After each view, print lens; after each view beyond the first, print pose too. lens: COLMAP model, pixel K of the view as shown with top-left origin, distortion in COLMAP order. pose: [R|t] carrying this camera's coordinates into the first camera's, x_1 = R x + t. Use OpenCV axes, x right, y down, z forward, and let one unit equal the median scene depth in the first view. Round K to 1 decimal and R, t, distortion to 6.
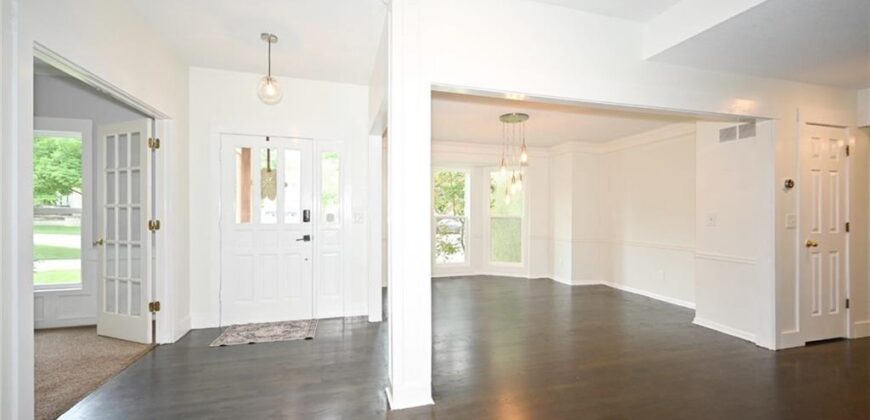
lens RADIAL K [[347.2, 0, 435.0], [0, 347.2, 210.0], [0, 0, 1]] dist [-0.001455, -0.000175]
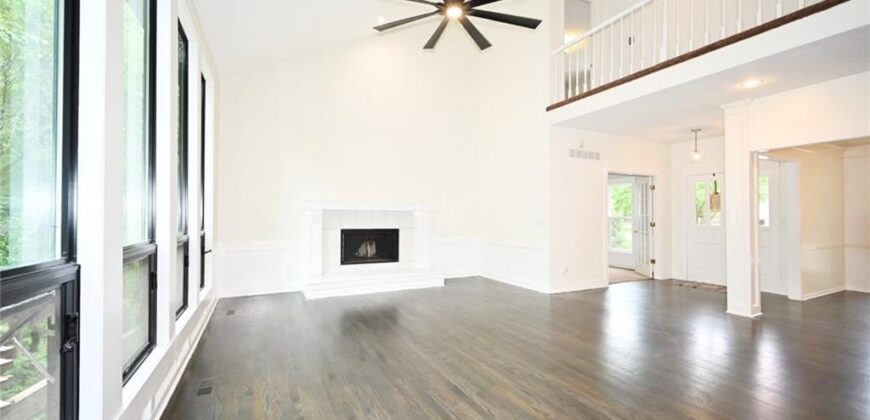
lens RADIAL K [[357.6, 0, 433.7], [0, 357.6, 221.1], [0, 0, 1]] dist [-0.000446, -0.000044]
pose [[0.193100, -0.001517, -0.981178, 0.939716], [0.006619, 0.999978, -0.000244, 0.009782], [0.981157, -0.006447, 0.193106, -0.658986]]
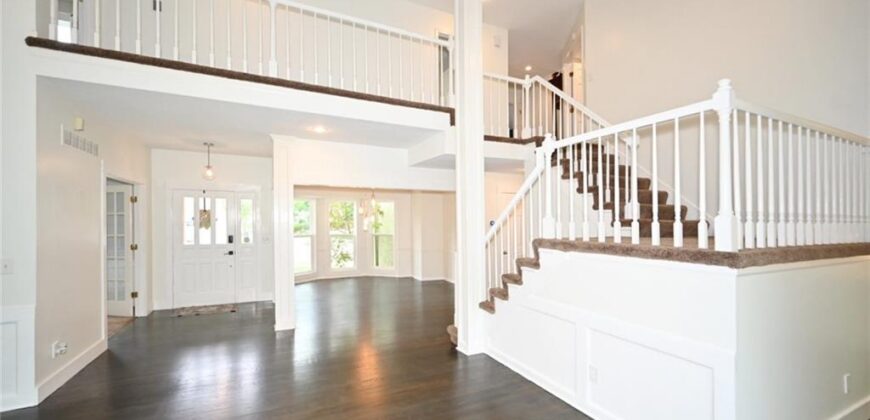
lens RADIAL K [[351.2, 0, 439.1], [0, 351.2, 224.4], [0, 0, 1]] dist [0.001329, 0.000364]
pose [[0.982104, -0.000514, 0.188337, 0.277814], [-0.003039, 0.999823, 0.018574, -0.086004], [-0.188313, -0.018814, 0.981929, -0.798118]]
